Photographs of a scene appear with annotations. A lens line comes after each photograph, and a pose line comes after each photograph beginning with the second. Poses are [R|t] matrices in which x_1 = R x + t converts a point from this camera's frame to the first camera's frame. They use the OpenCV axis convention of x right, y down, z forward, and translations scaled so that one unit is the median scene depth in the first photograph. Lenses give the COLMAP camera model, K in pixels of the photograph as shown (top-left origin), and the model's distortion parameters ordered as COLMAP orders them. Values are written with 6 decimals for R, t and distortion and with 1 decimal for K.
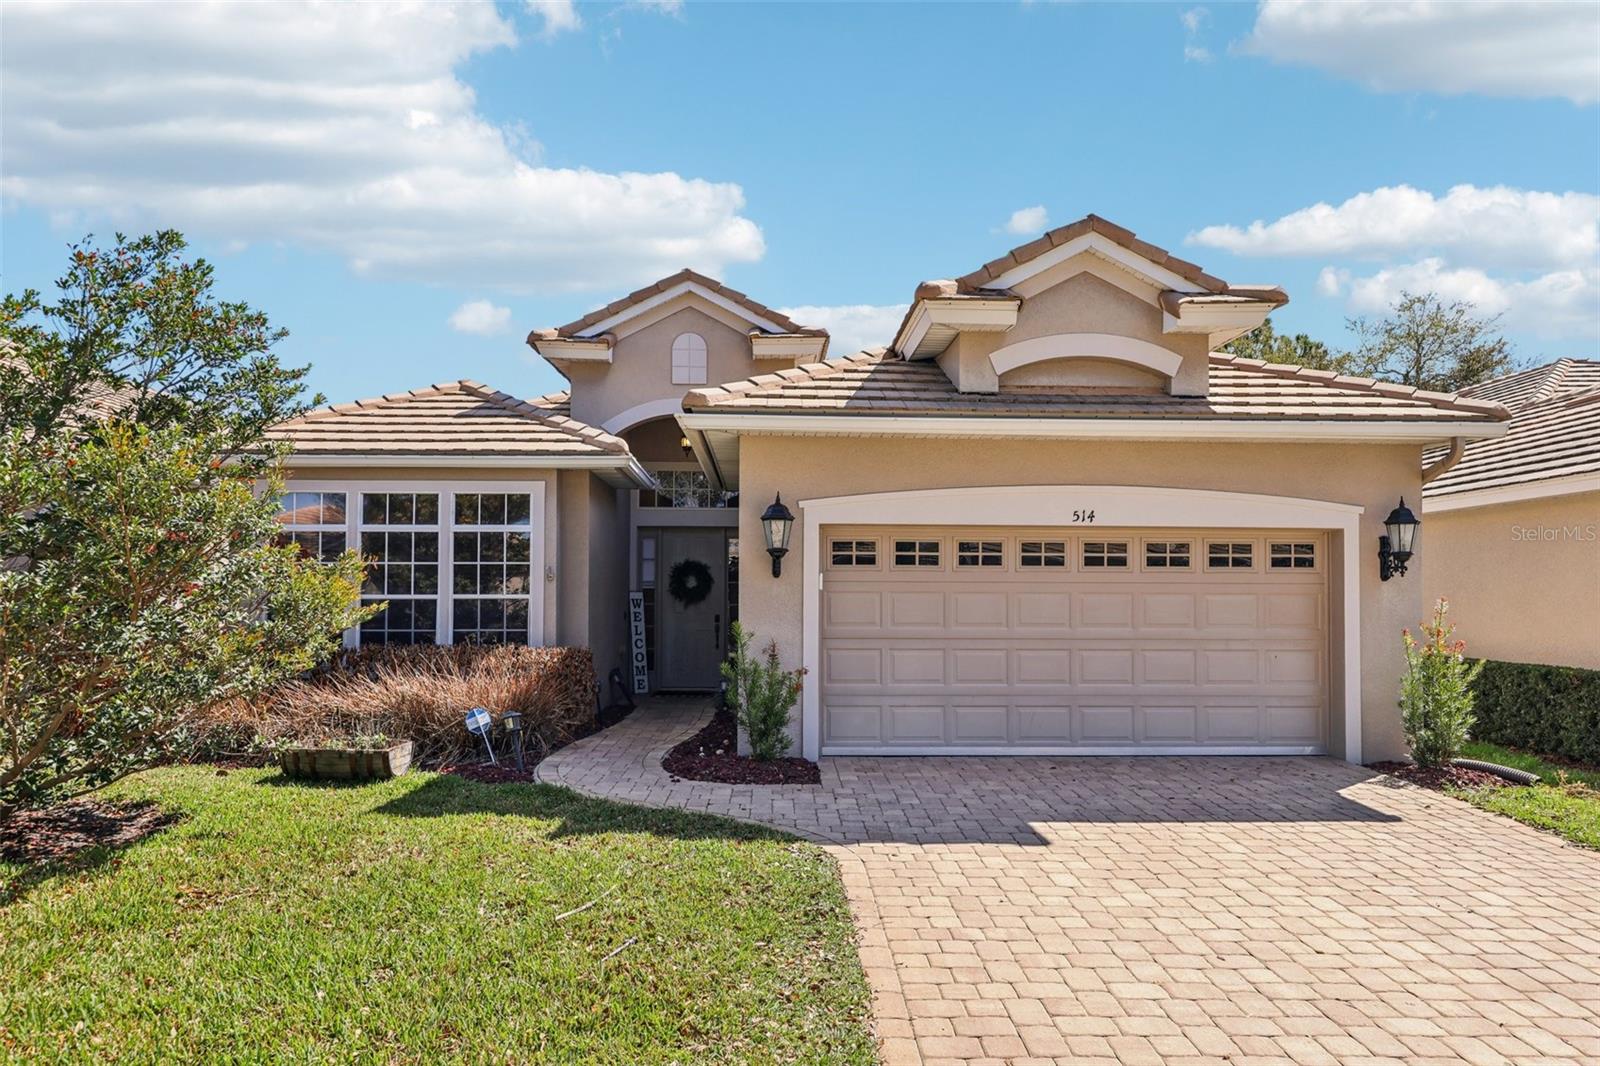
lens RADIAL K [[975.2, 0, 801.5], [0, 975.2, 602.4], [0, 0, 1]] dist [0.022414, -0.000299]
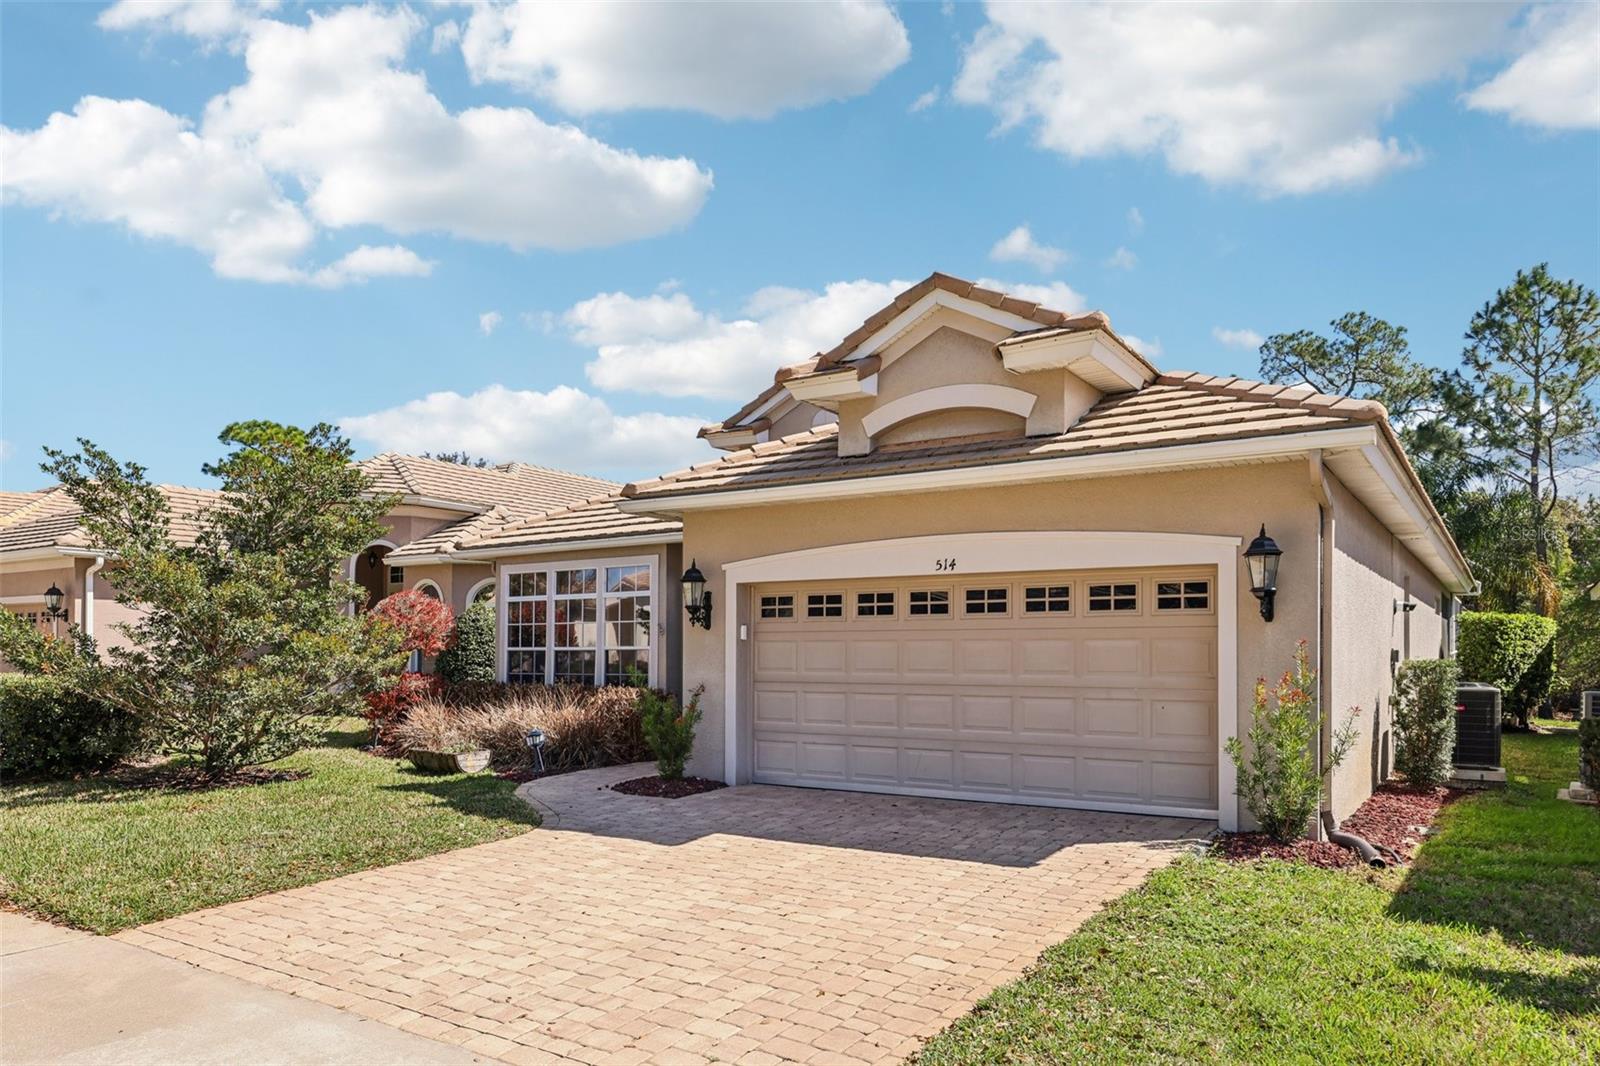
lens RADIAL K [[1065.9, 0, 800.0], [0, 1065.9, 664.6], [0, 0, 1]] dist [0.002568, 0.000336]
pose [[0.817114, 0.001269, -0.576475, 0.790755], [0.004512, 0.999953, 0.008597, 0.006038], [0.576459, -0.009625, 0.817070, -0.001695]]
